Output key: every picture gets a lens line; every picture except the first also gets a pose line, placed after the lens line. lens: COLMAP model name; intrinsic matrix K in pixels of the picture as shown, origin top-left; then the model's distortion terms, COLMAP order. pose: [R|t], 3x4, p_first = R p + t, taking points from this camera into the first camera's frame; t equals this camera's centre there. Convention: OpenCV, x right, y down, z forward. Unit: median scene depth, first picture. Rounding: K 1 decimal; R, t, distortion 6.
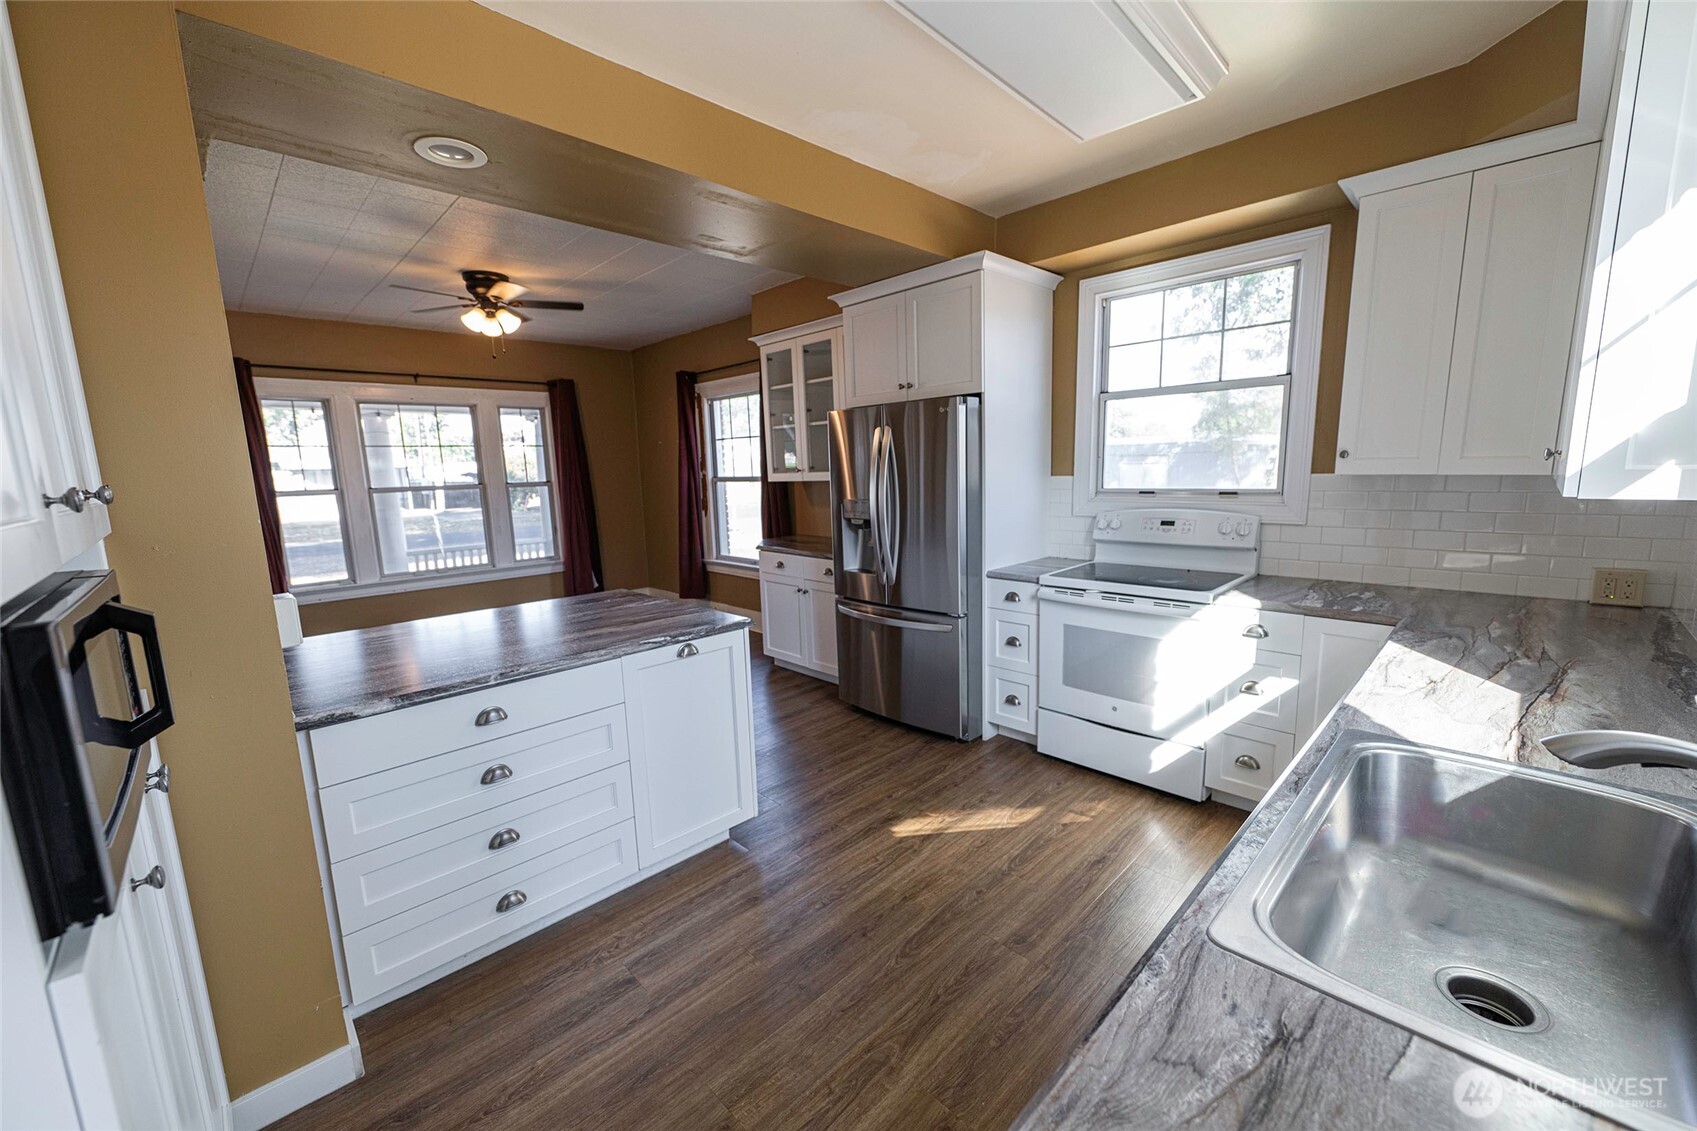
lens RADIAL K [[659.5, 0, 841.8], [0, 659.5, 566.6], [0, 0, 1]] dist [-0.007941, -0.000021]
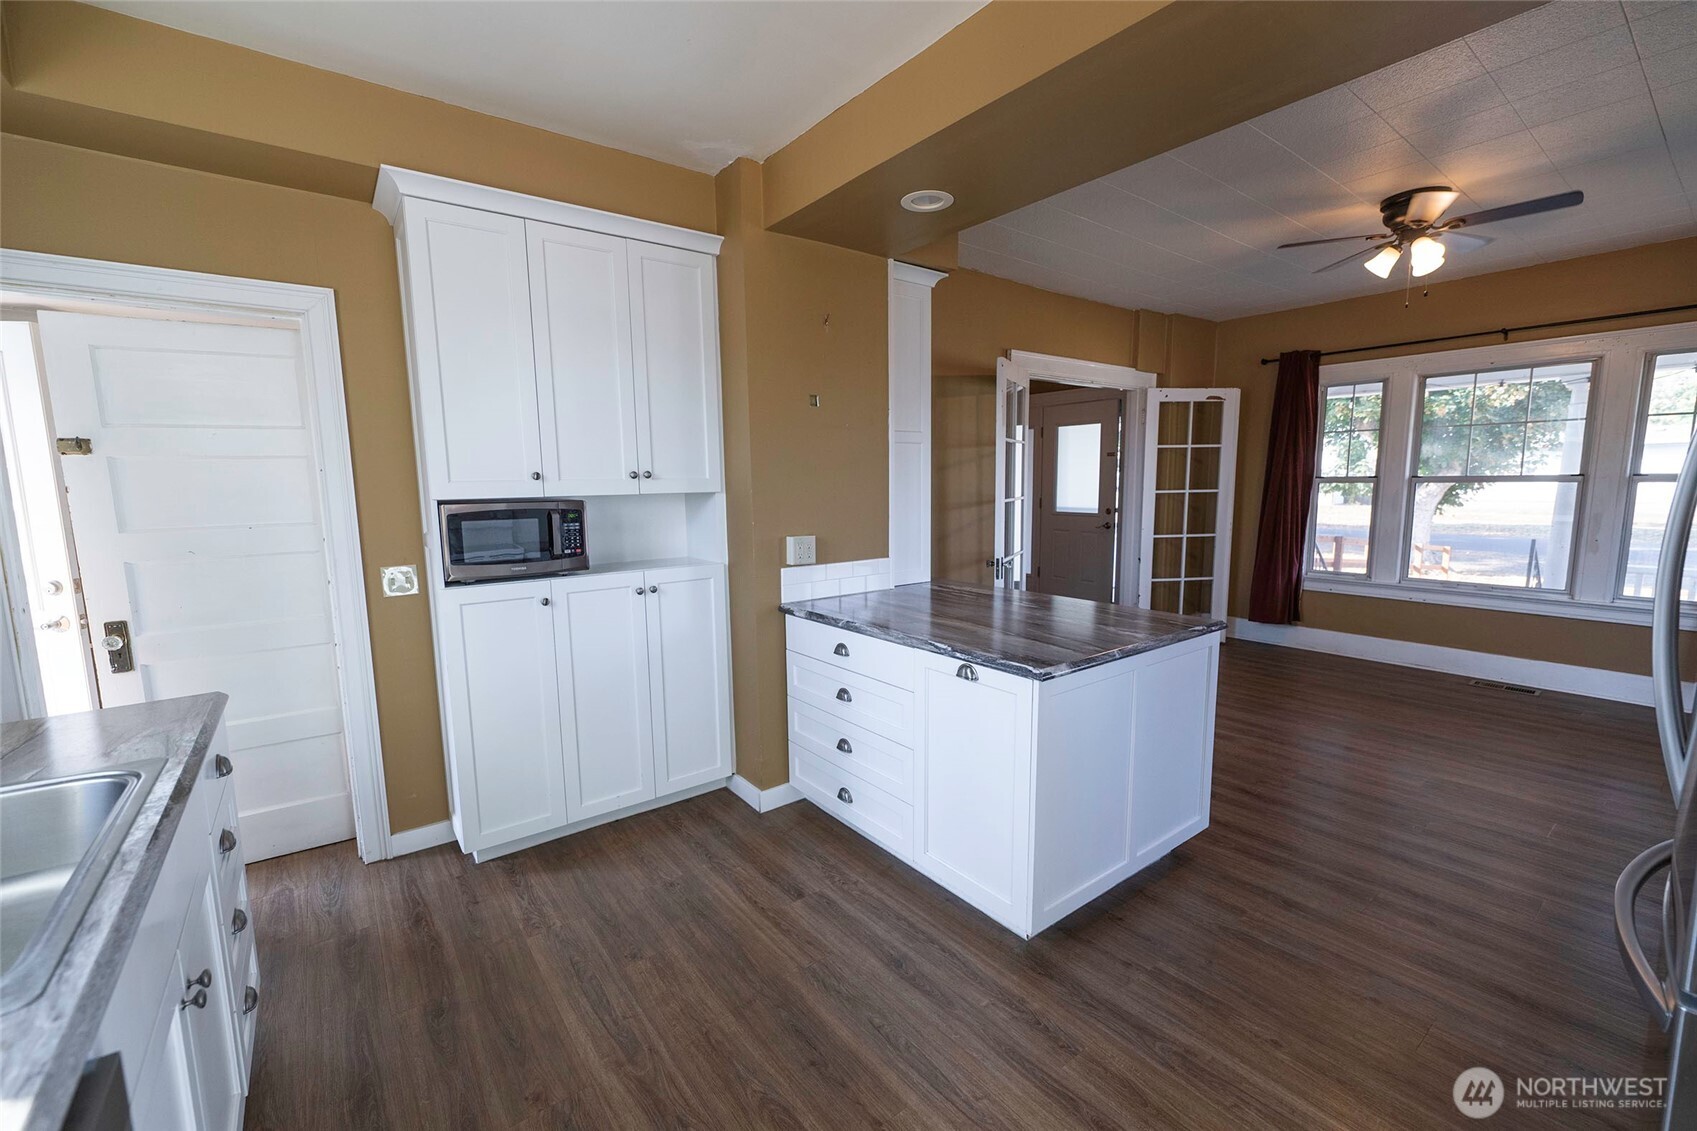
lens RADIAL K [[659.5, 0, 820.0], [0, 659.5, 572.7], [0, 0, 1]] dist [-0.007941, -0.000021]
pose [[-0.112526, 0.167646, -0.979404, 0.607391], [-0.132763, 0.974290, 0.182024, -0.130047], [0.984739, 0.150511, -0.087375, 0.861100]]
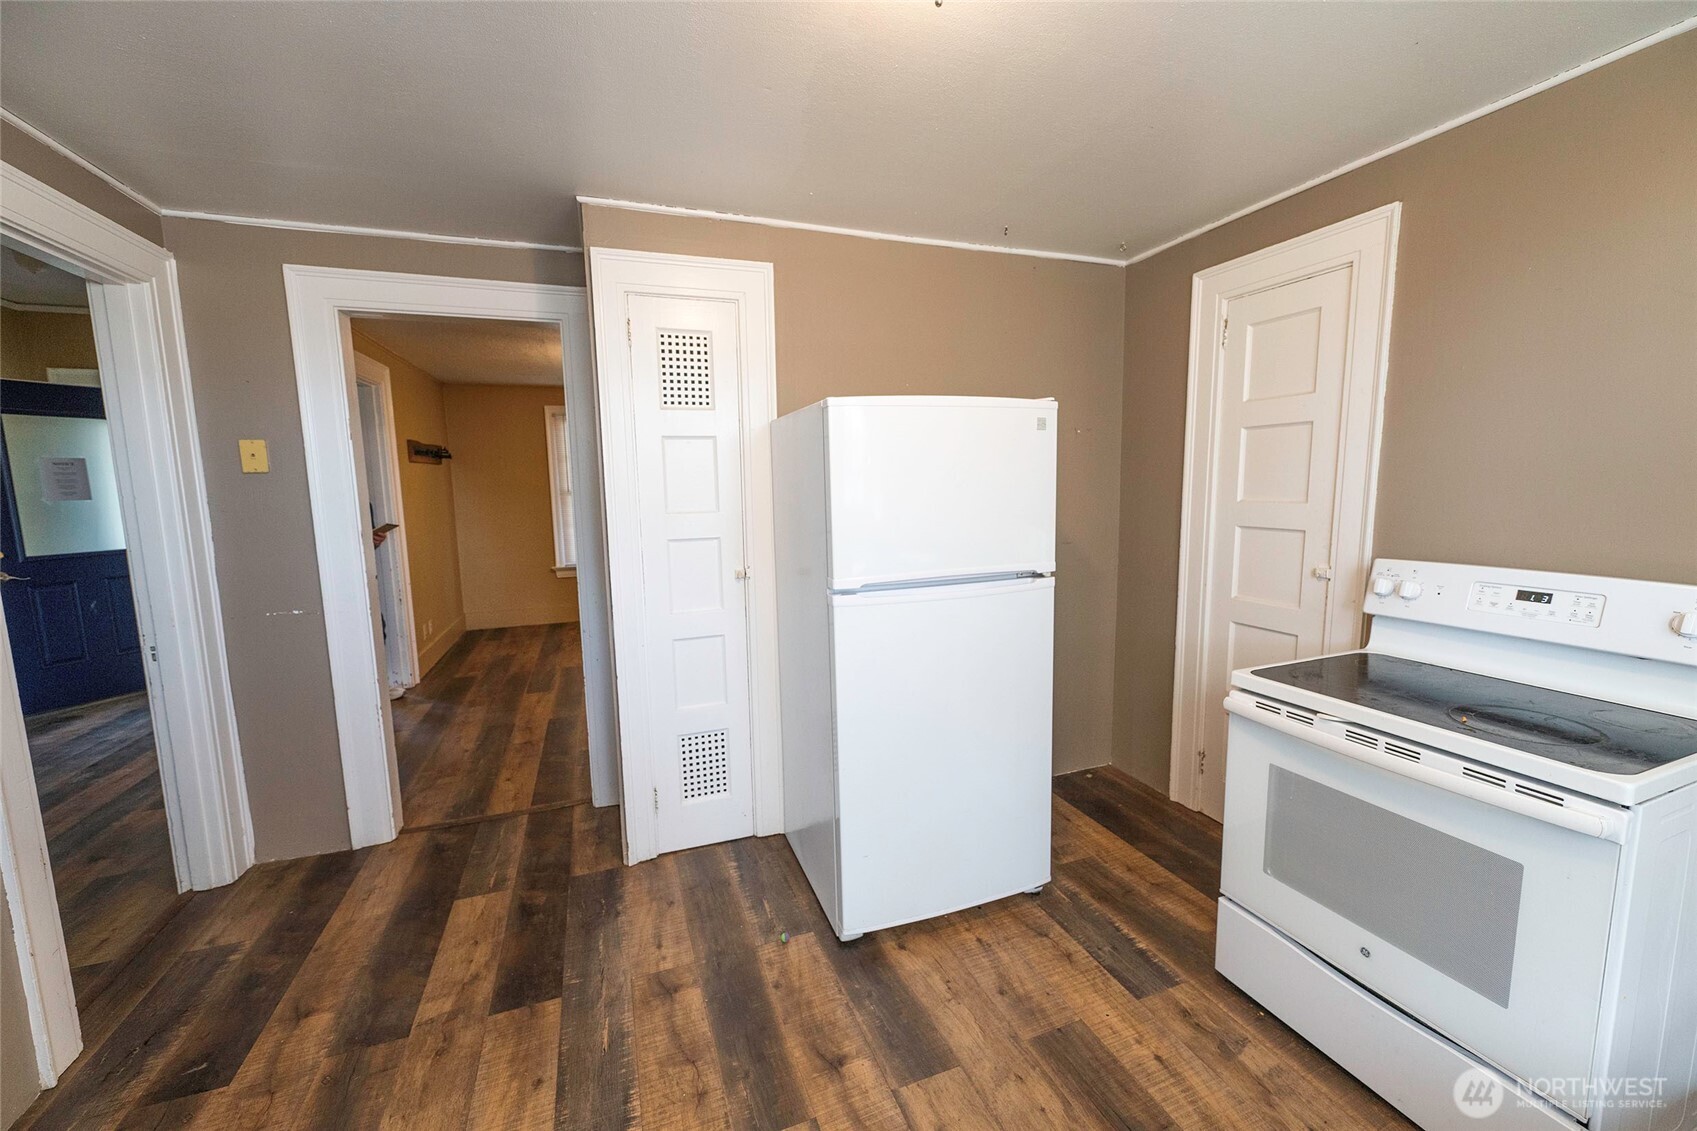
lens RADIAL K [[659.5, 0, 854.4], [0, 659.5, 566.7], [0, 0, 1]] dist [-0.007941, -0.000021]
pose [[0.919847, 0.066057, -0.386676, 0.310933], [-0.070952, 0.997478, 0.001617, -0.078850], [0.385807, 0.025948, 0.922214, 0.505119]]
